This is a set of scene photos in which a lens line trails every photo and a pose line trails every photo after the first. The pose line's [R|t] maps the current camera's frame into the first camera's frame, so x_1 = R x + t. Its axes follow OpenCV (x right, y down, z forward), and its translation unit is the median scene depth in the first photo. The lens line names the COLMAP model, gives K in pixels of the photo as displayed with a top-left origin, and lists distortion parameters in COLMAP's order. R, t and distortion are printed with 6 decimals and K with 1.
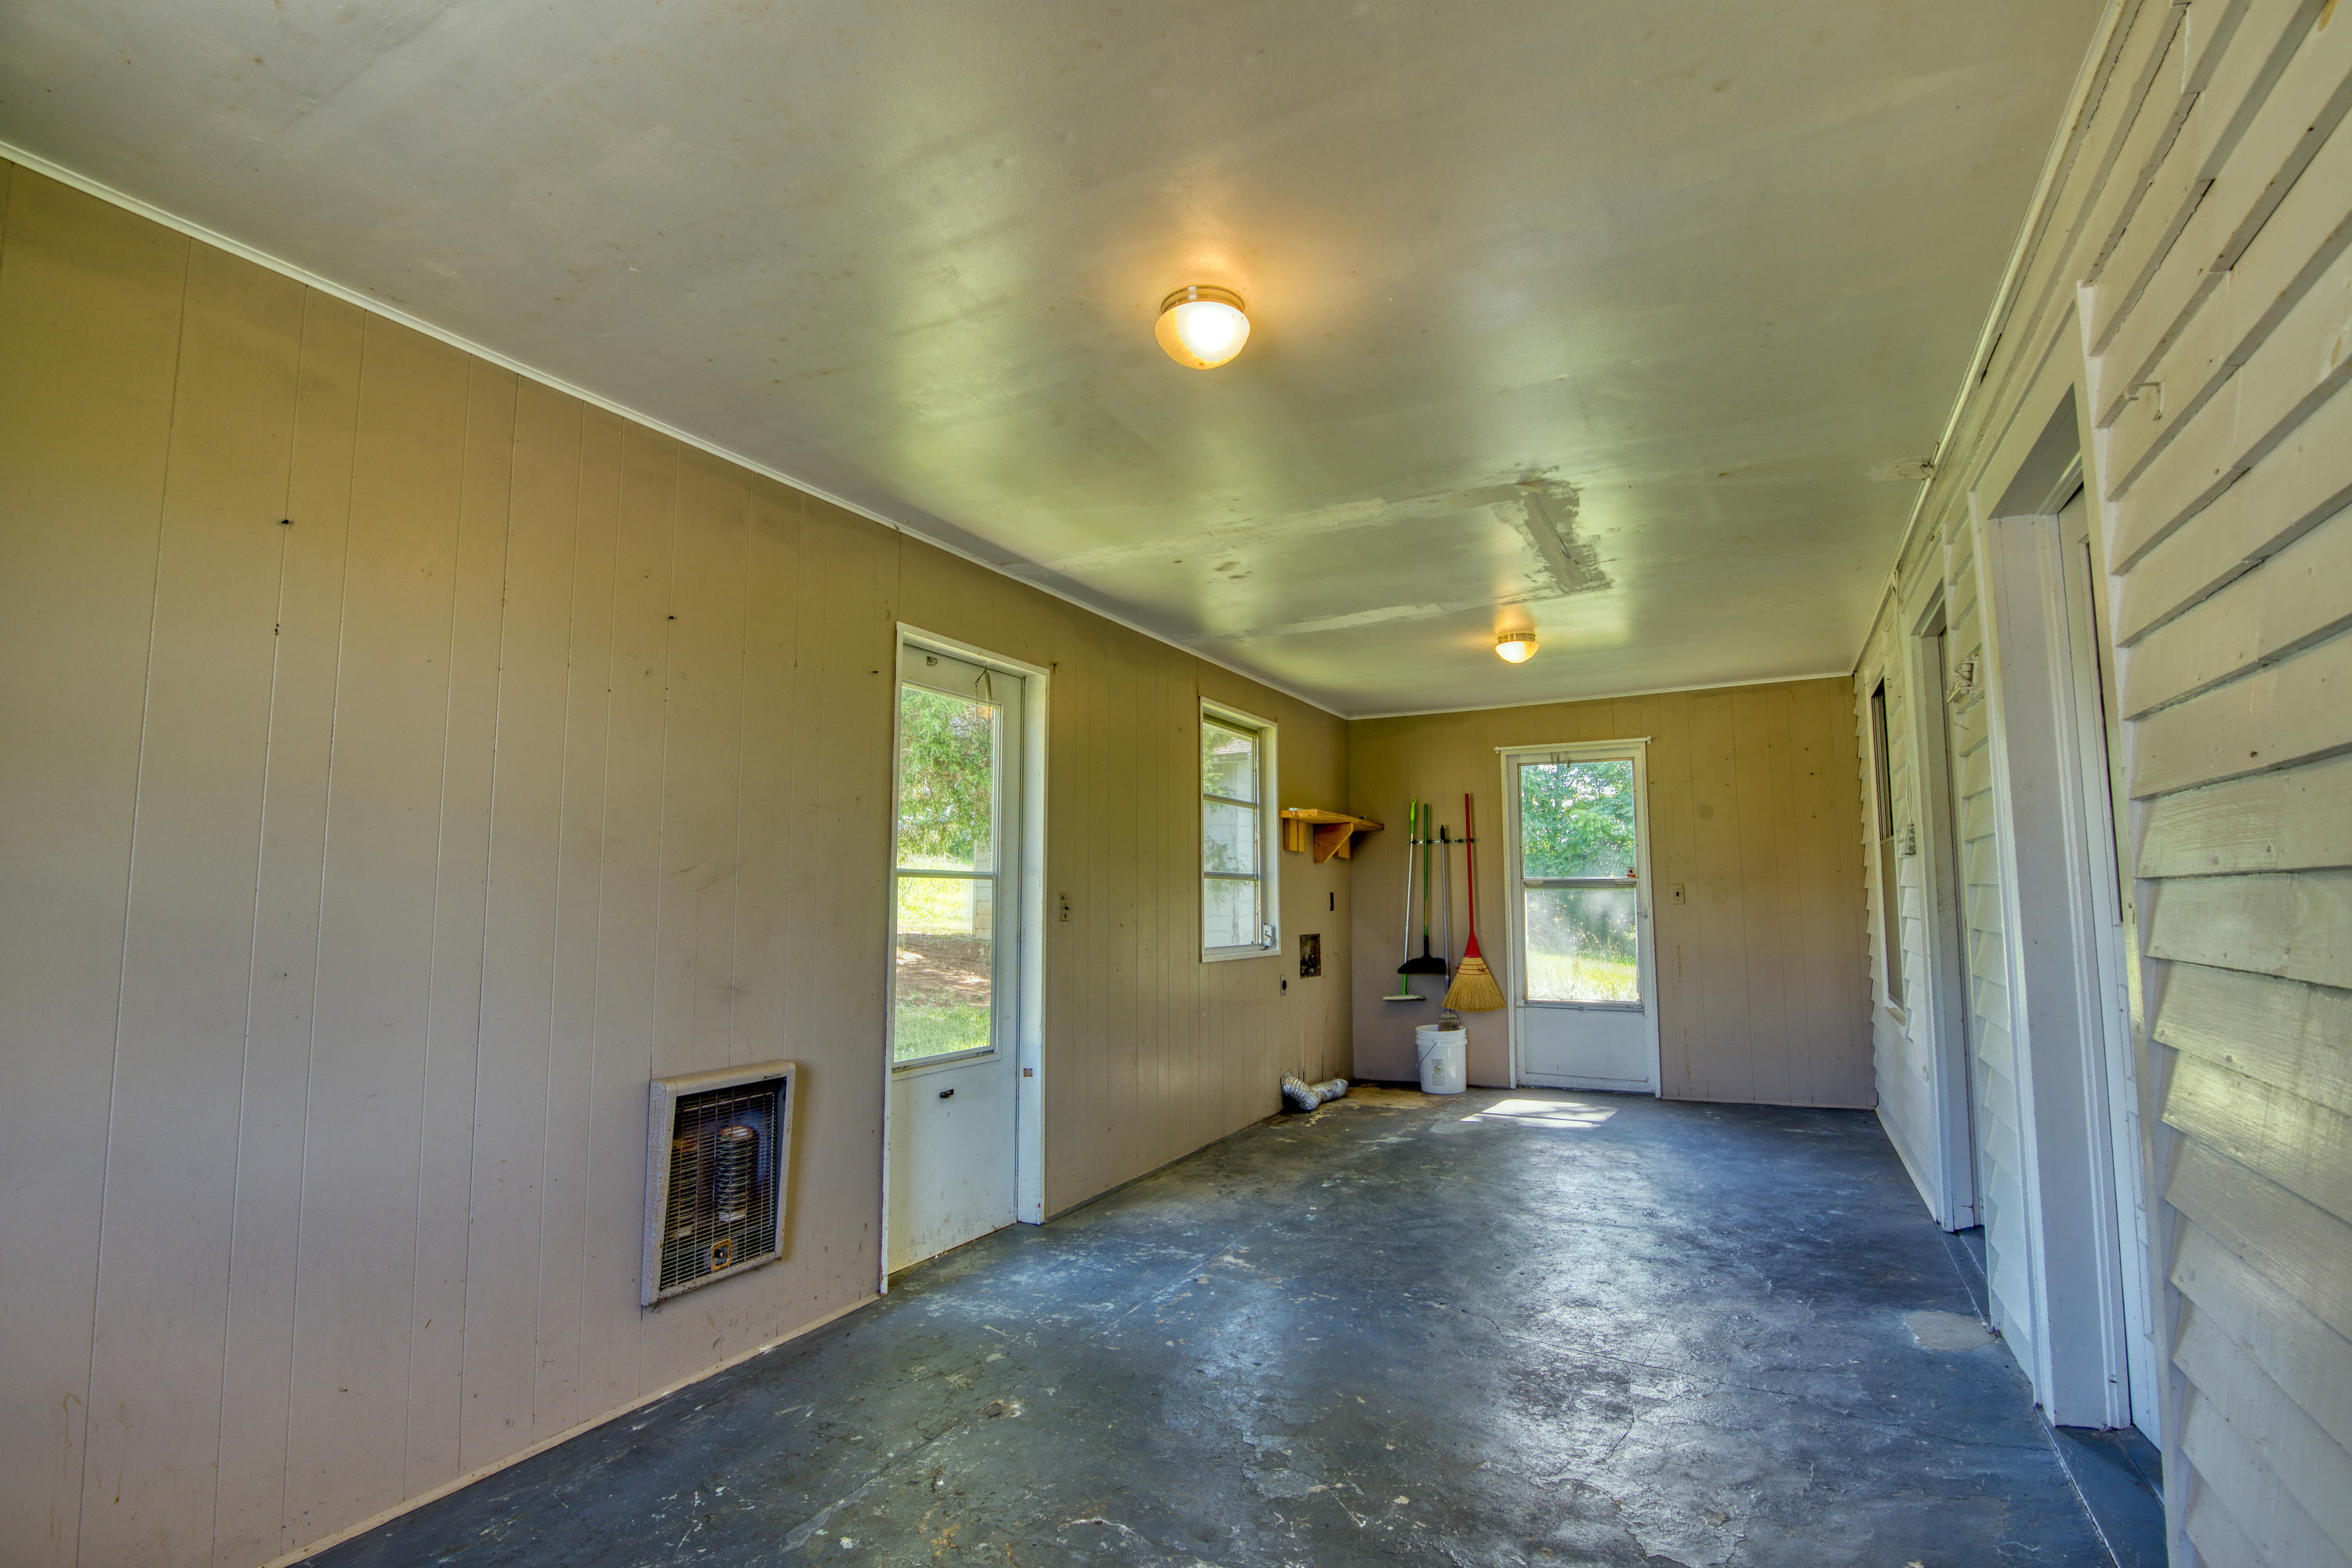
lens RADIAL K [[1078.2, 0, 1172.1], [0, 1078.2, 788.2], [0, 0, 1]] dist [-0.017723, 0.000724]
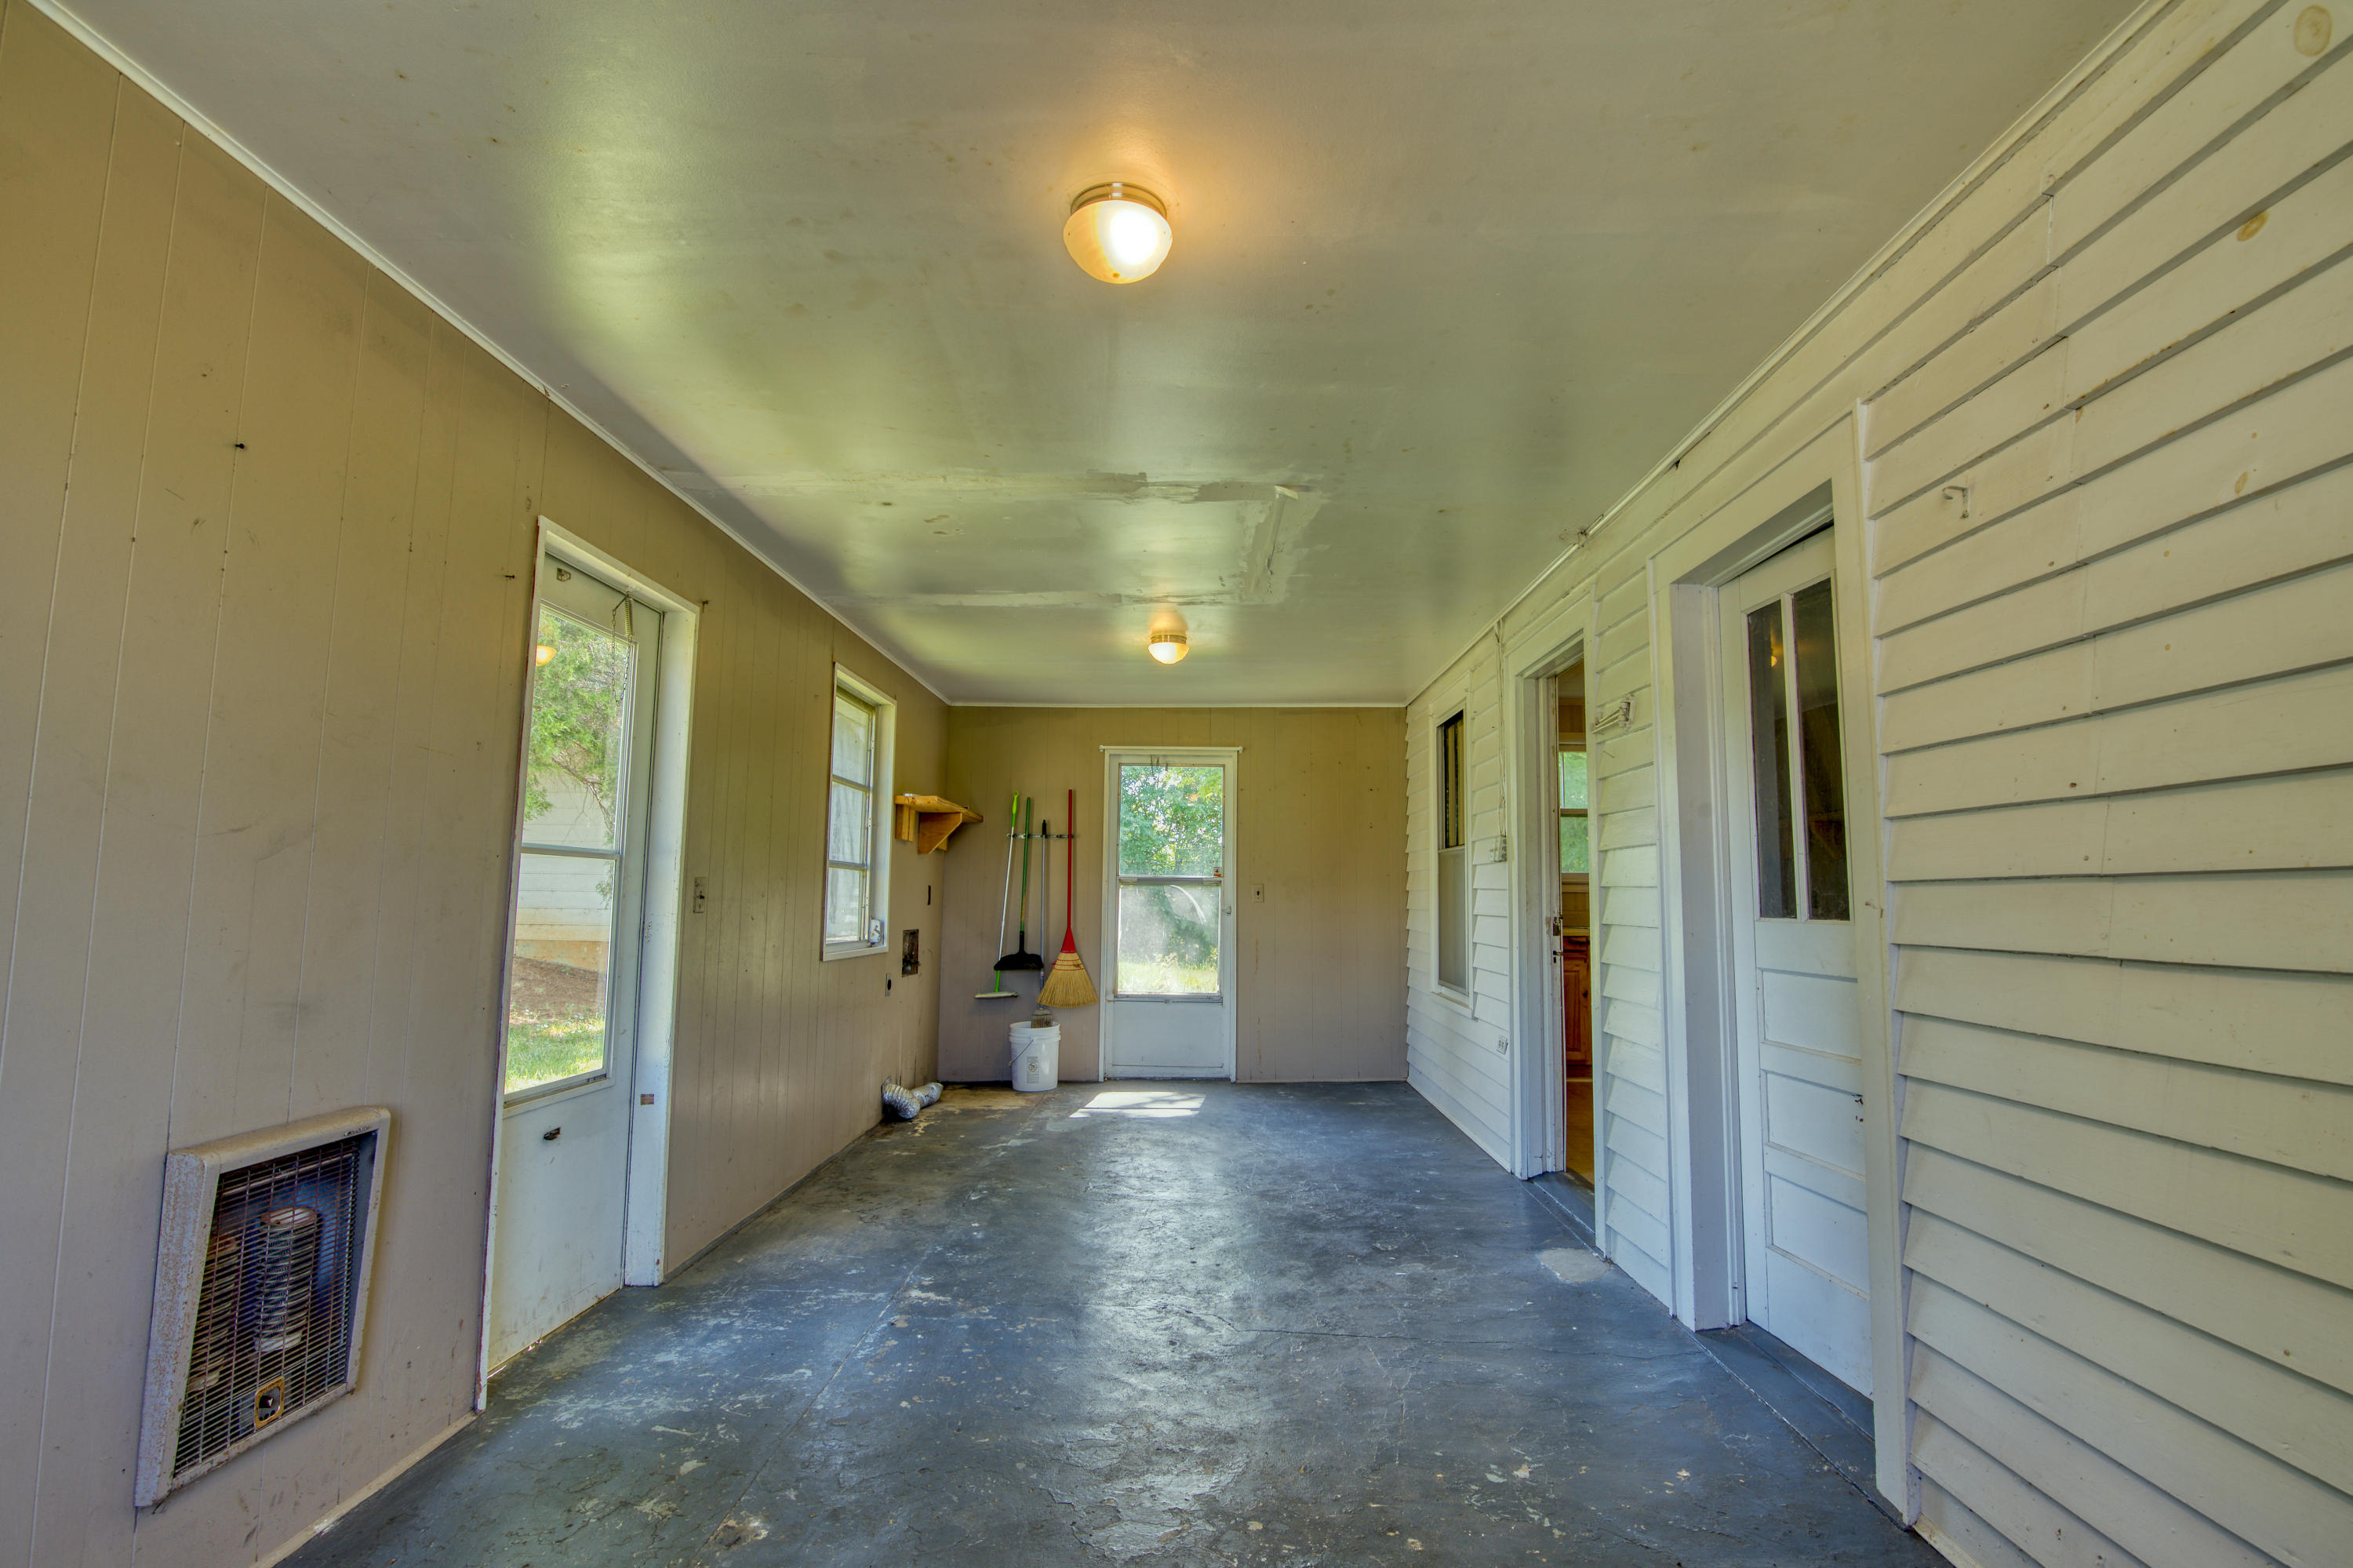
lens RADIAL K [[1078.7, 0, 1178.5], [0, 1078.7, 785.9], [0, 0, 1]] dist [-0.017723, 0.000724]
pose [[0.887148, 0.060373, 0.457519, -0.174565], [-0.060630, 0.998060, -0.014136, 0.017227], [-0.457485, -0.015198, 0.889088, 0.110782]]
